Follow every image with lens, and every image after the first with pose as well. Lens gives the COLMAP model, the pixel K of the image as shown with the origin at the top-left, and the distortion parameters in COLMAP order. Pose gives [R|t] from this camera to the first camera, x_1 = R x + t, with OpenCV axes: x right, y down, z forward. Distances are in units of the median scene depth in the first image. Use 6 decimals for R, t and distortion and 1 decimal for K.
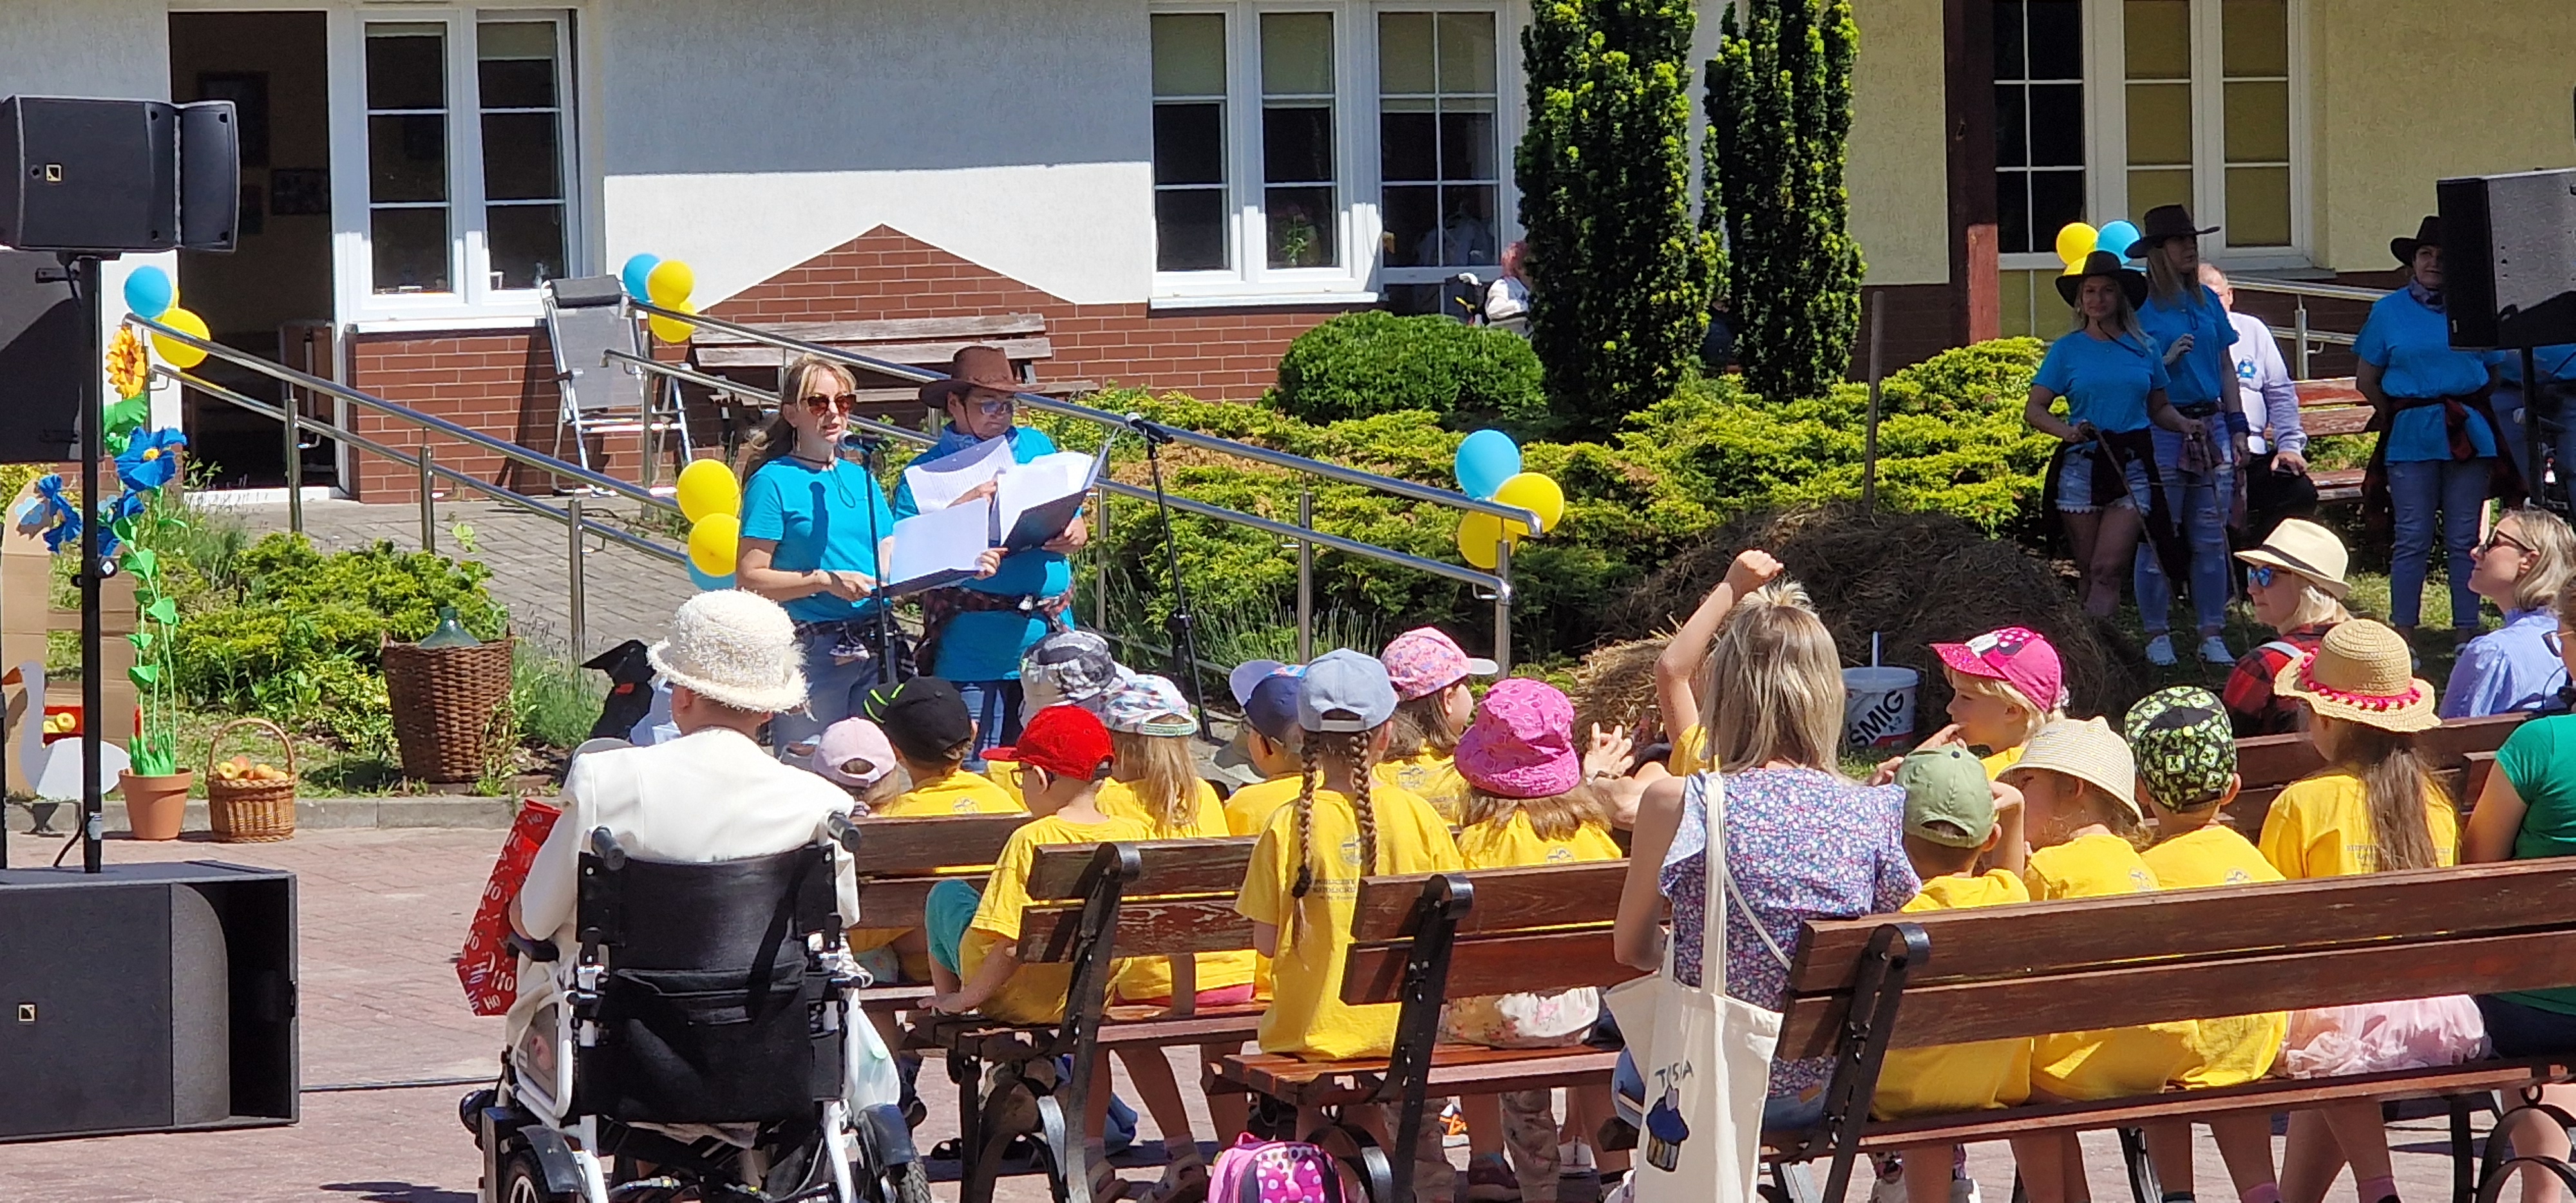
lens RADIAL K [[5717.8, 0, 1288.0], [0, 5717.8, 601.5], [0, 0, 1]] dist [-0.052519, -0.082327]
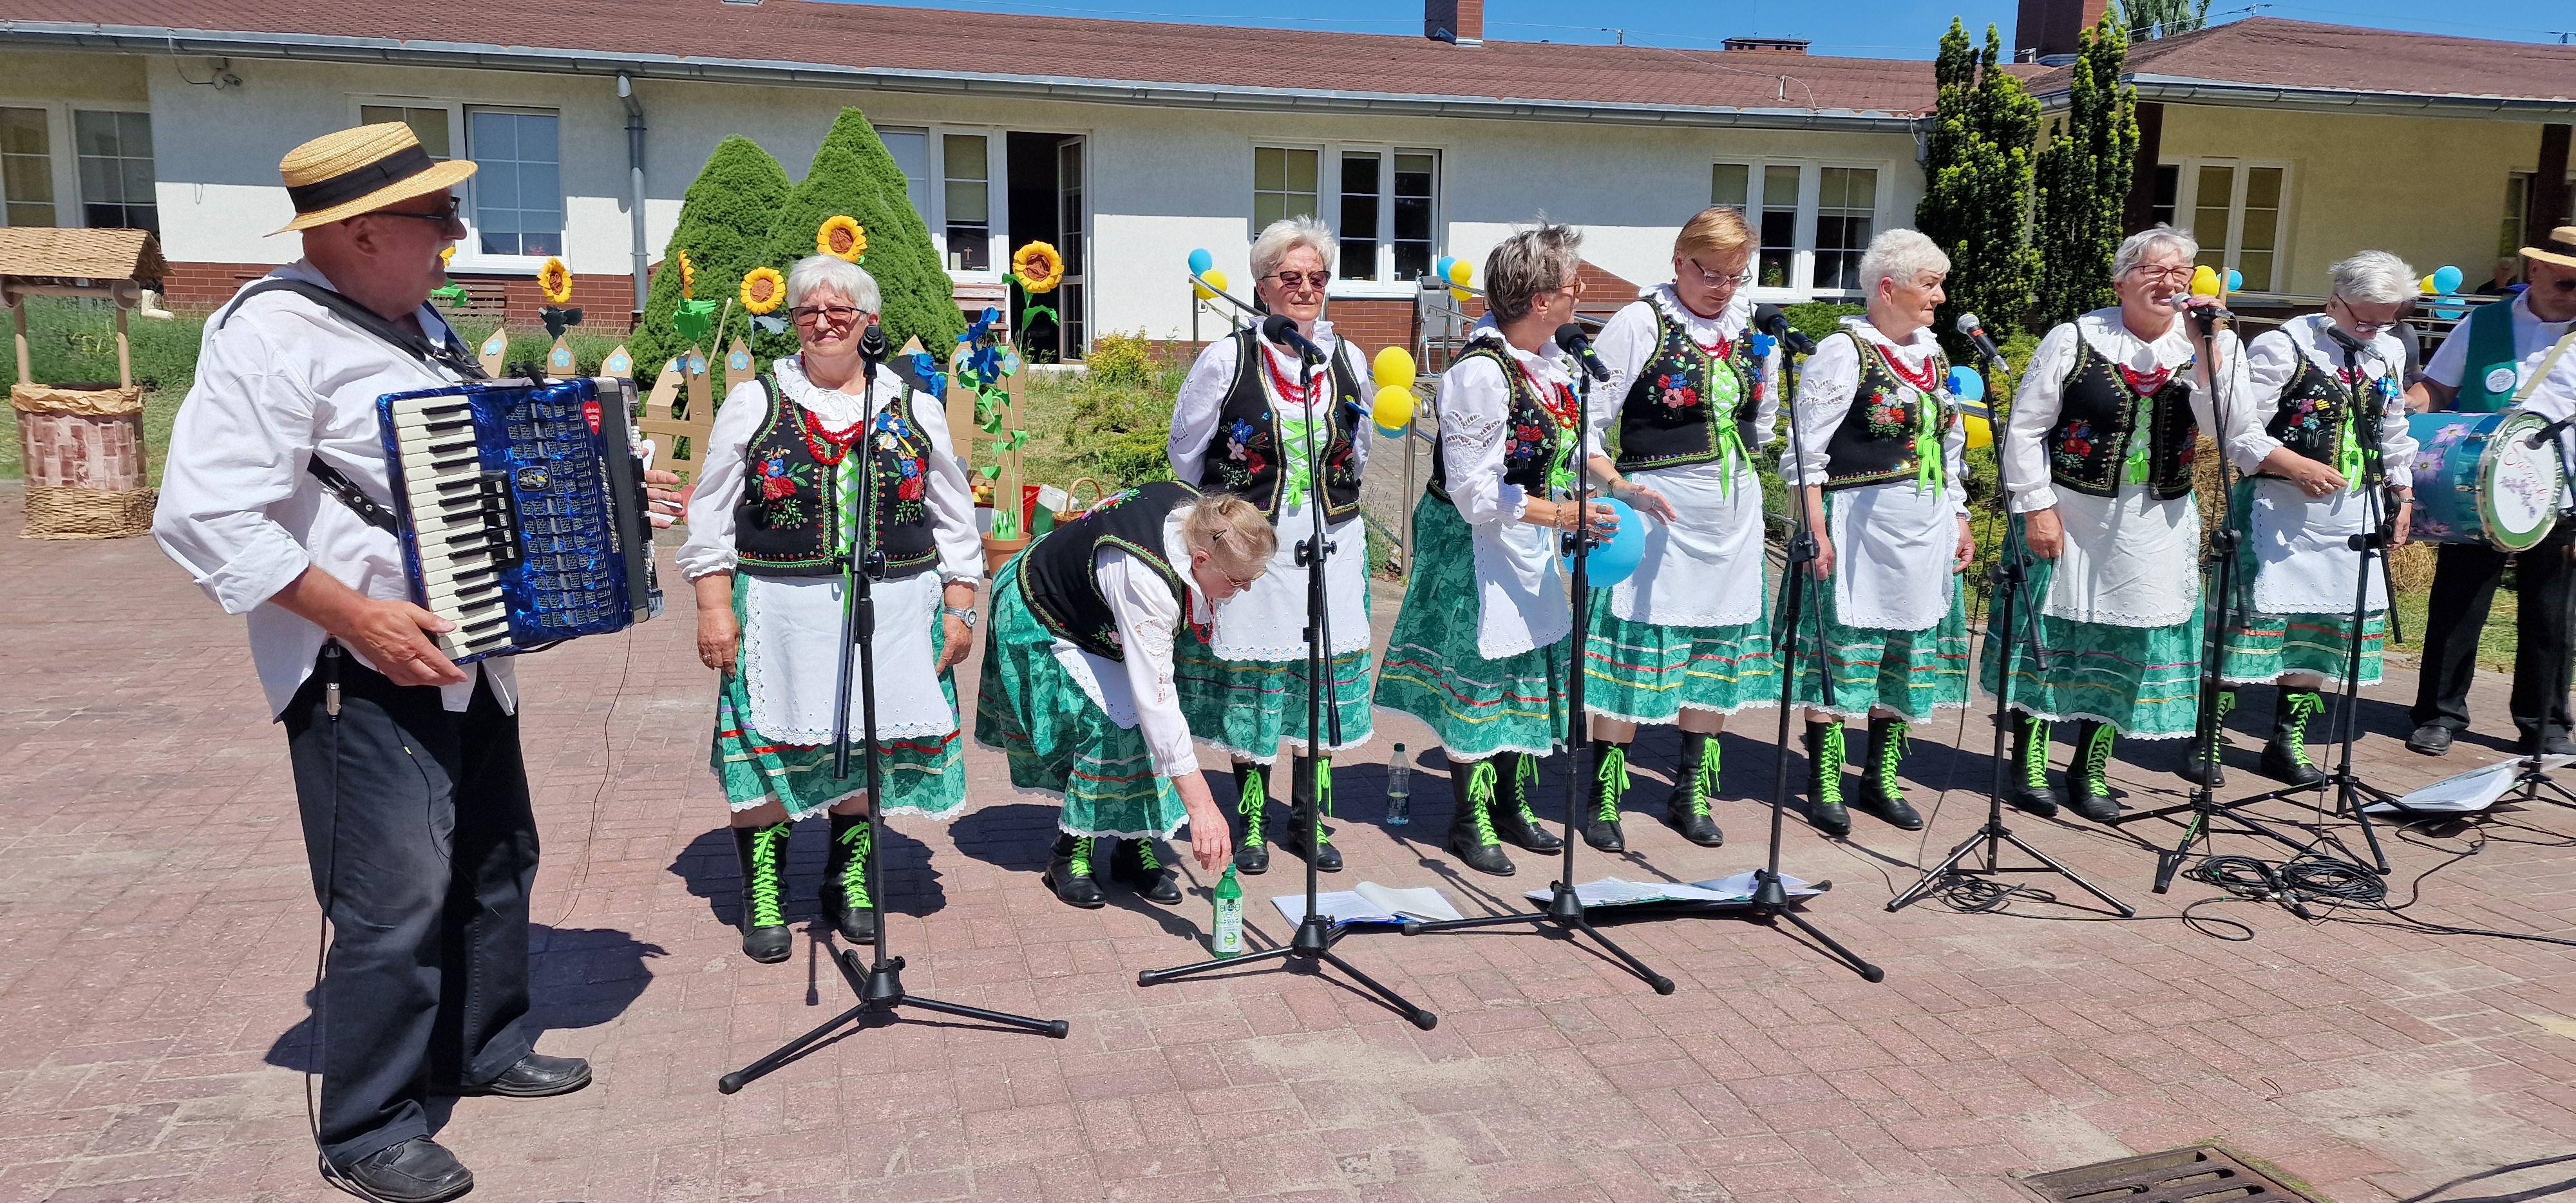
lens RADIAL K [[1741.7, 0, 1273.8], [0, 1741.7, 608.6], [0, 0, 1]] dist [0.070636, -0.076980]
pose [[0.964768, 0.080779, -0.250395, -0.006343], [-0.051792, 0.991389, 0.120274, -0.009029], [0.257954, -0.103068, 0.960644, 0.409365]]
